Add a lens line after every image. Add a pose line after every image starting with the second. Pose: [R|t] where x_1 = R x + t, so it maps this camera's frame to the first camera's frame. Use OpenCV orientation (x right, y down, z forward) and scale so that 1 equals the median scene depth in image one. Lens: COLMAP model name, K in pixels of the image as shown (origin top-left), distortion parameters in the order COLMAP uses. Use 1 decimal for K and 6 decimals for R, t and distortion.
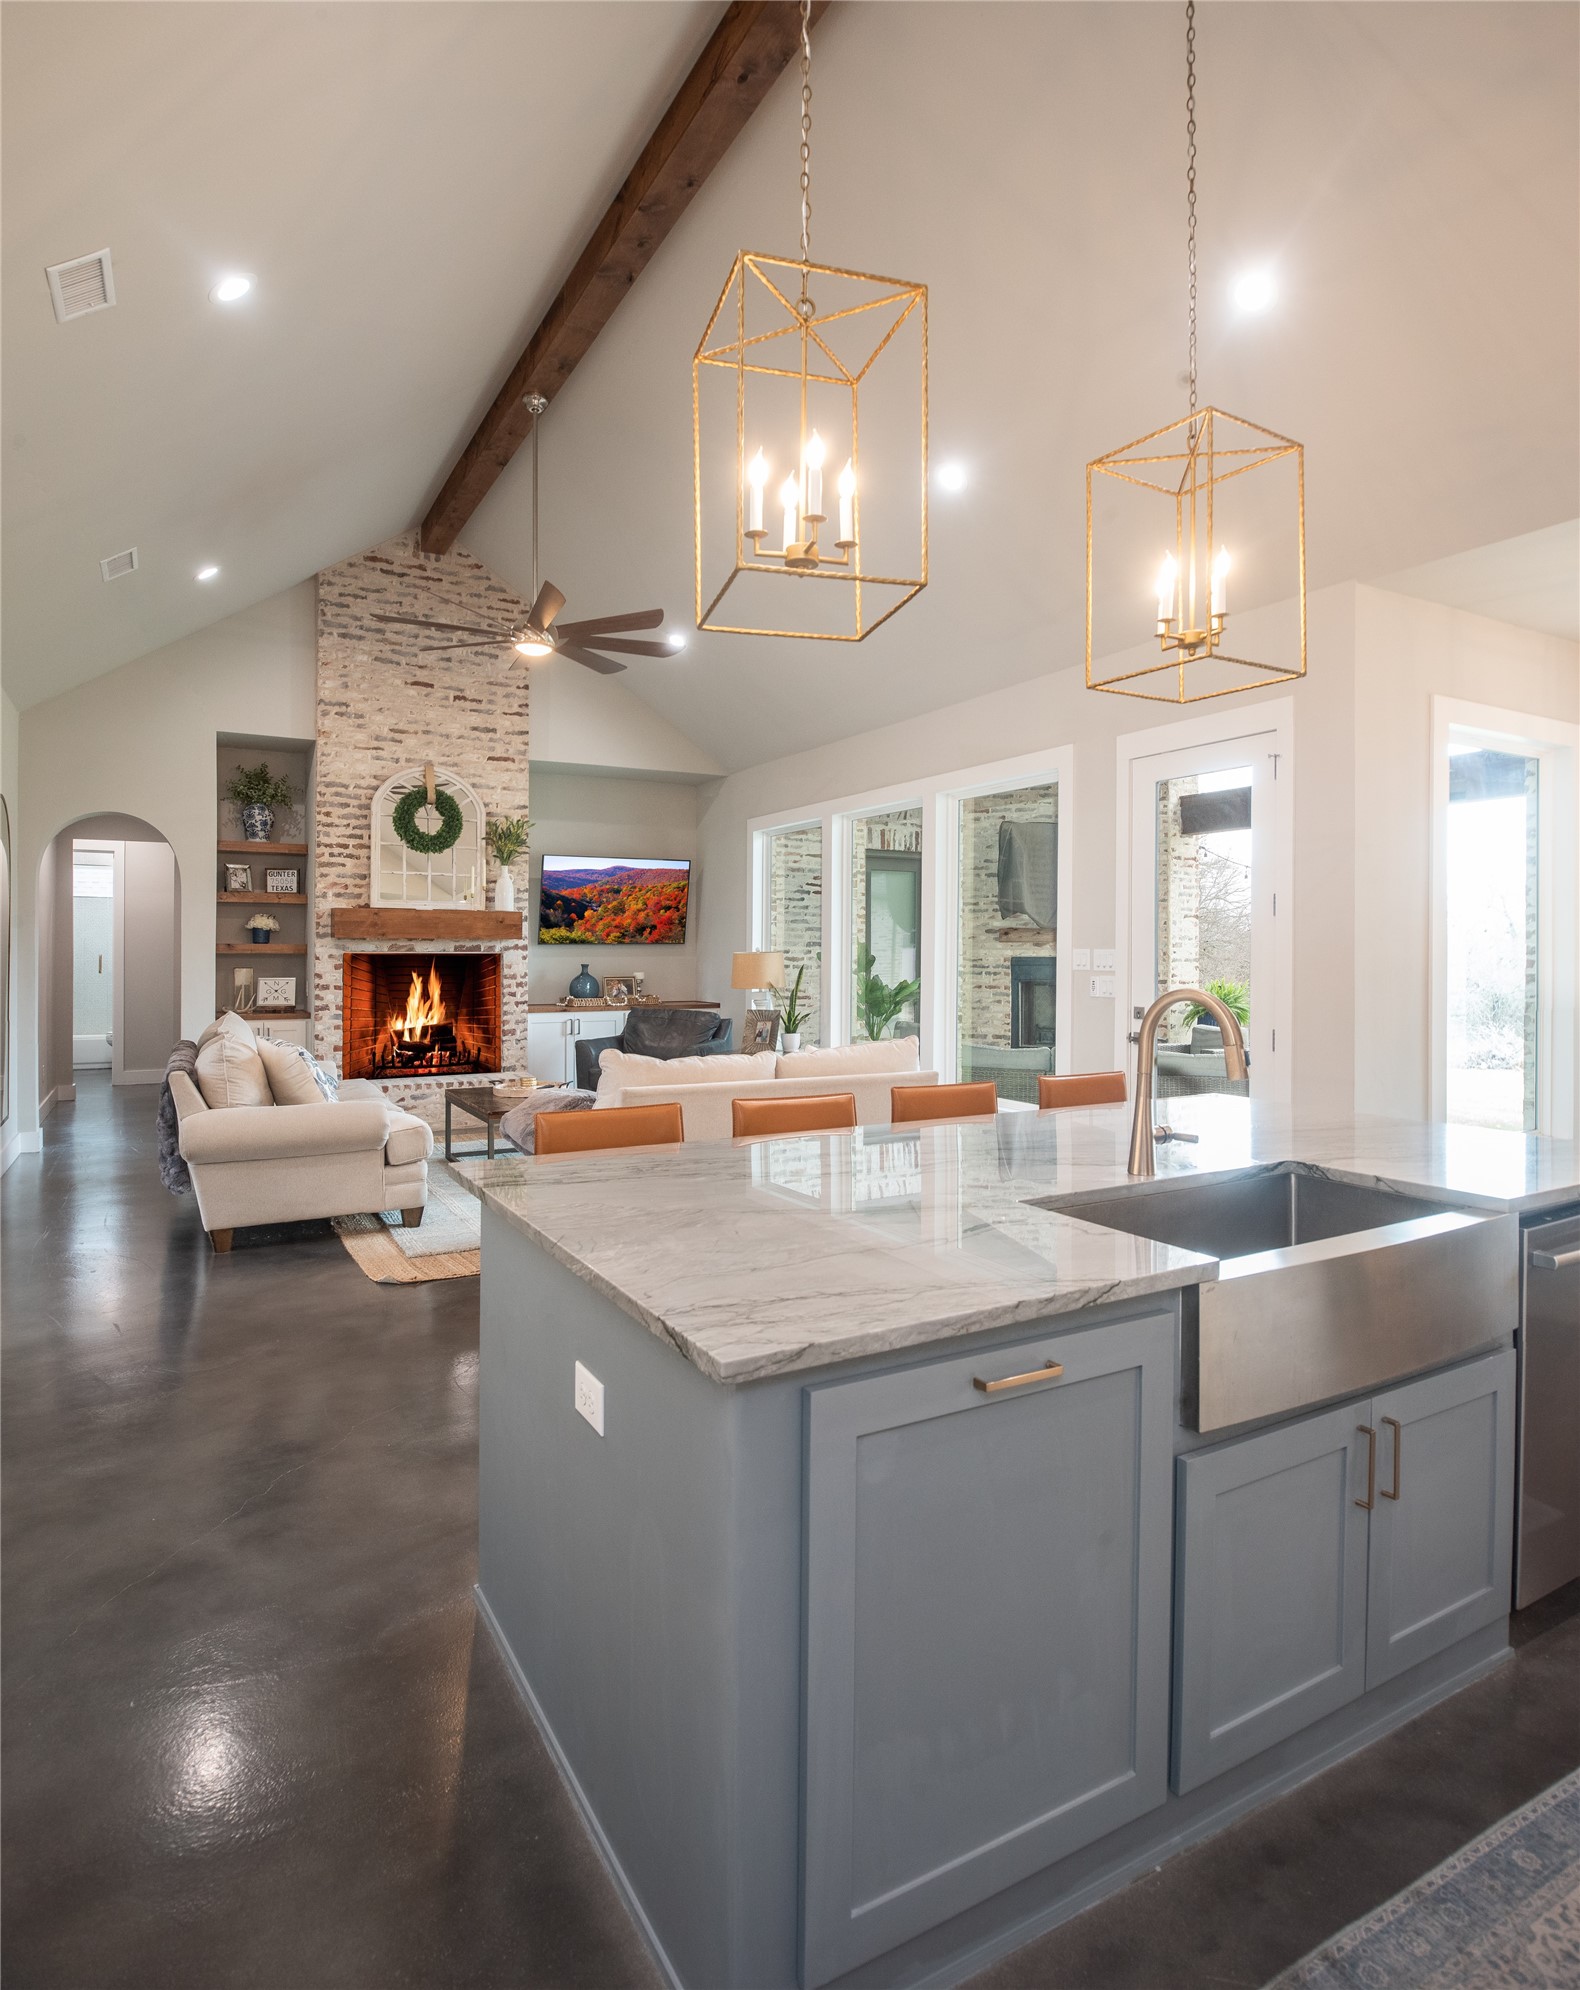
lens RADIAL K [[1092.9, 0, 824.5], [0, 1092.9, 941.5], [0, 0, 1]] dist [-0.001554, -0.007534]
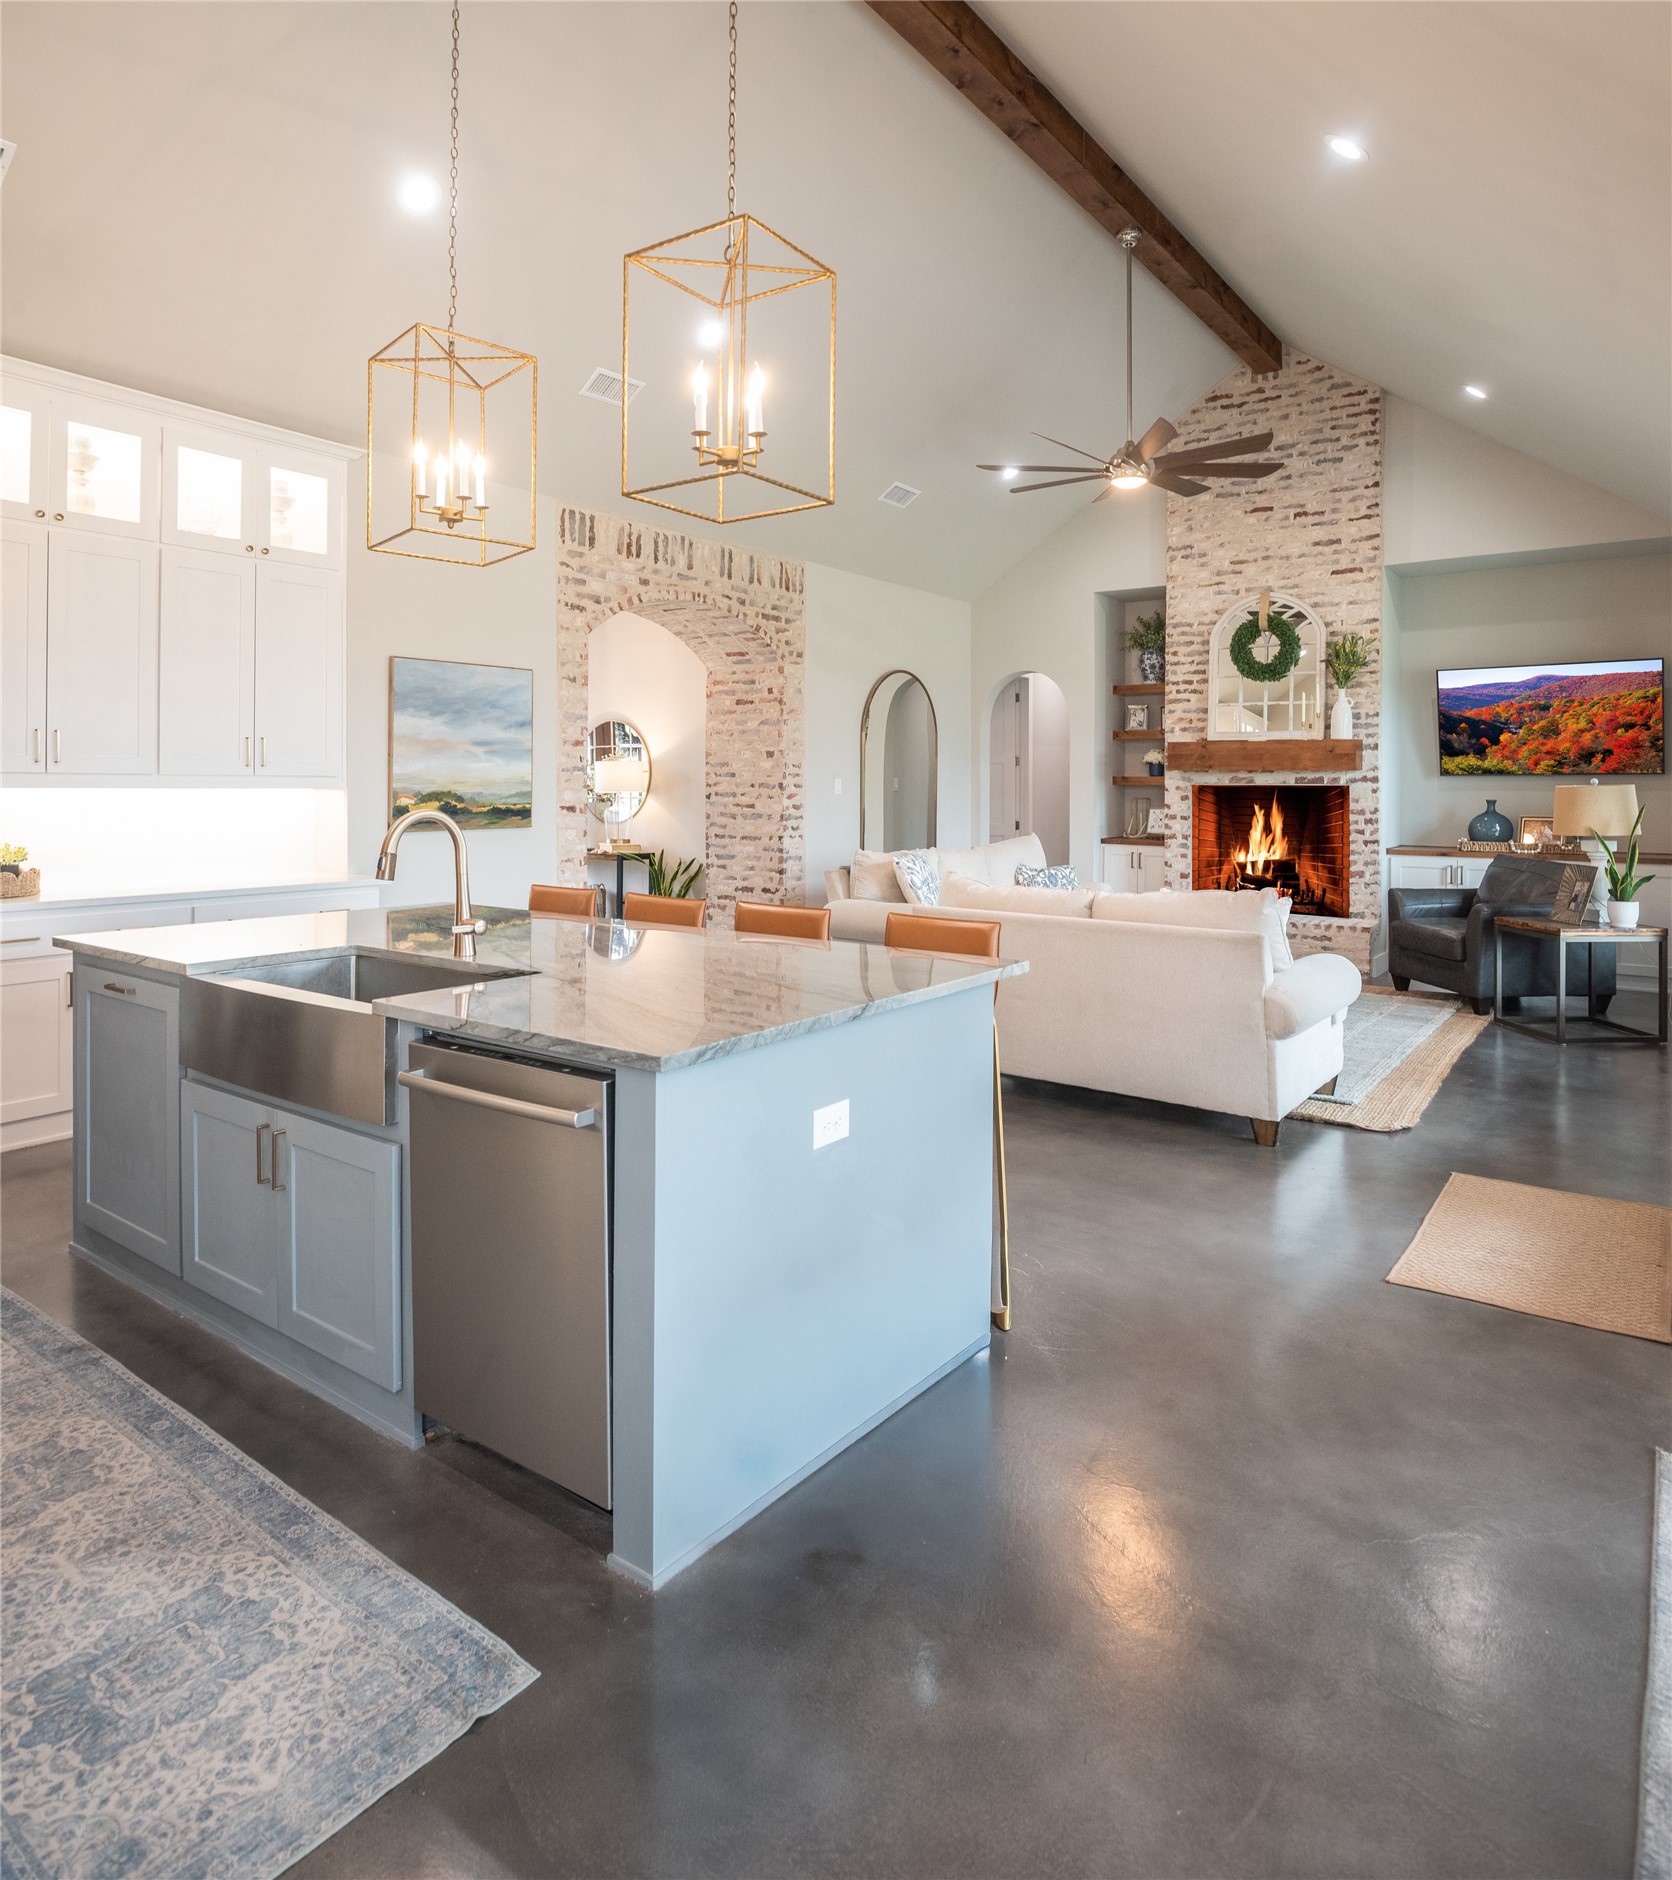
lens RADIAL K [[1202.7, 0, 850.1], [0, 1202.7, 783.1], [0, 0, 1]] dist [-0.013735, -0.007829]
pose [[0.399990, 0.001640, -0.916518, 0.470145], [0.005130, 0.999979, 0.004028, 0.002473], [0.916505, -0.006313, 0.399973, 0.234532]]
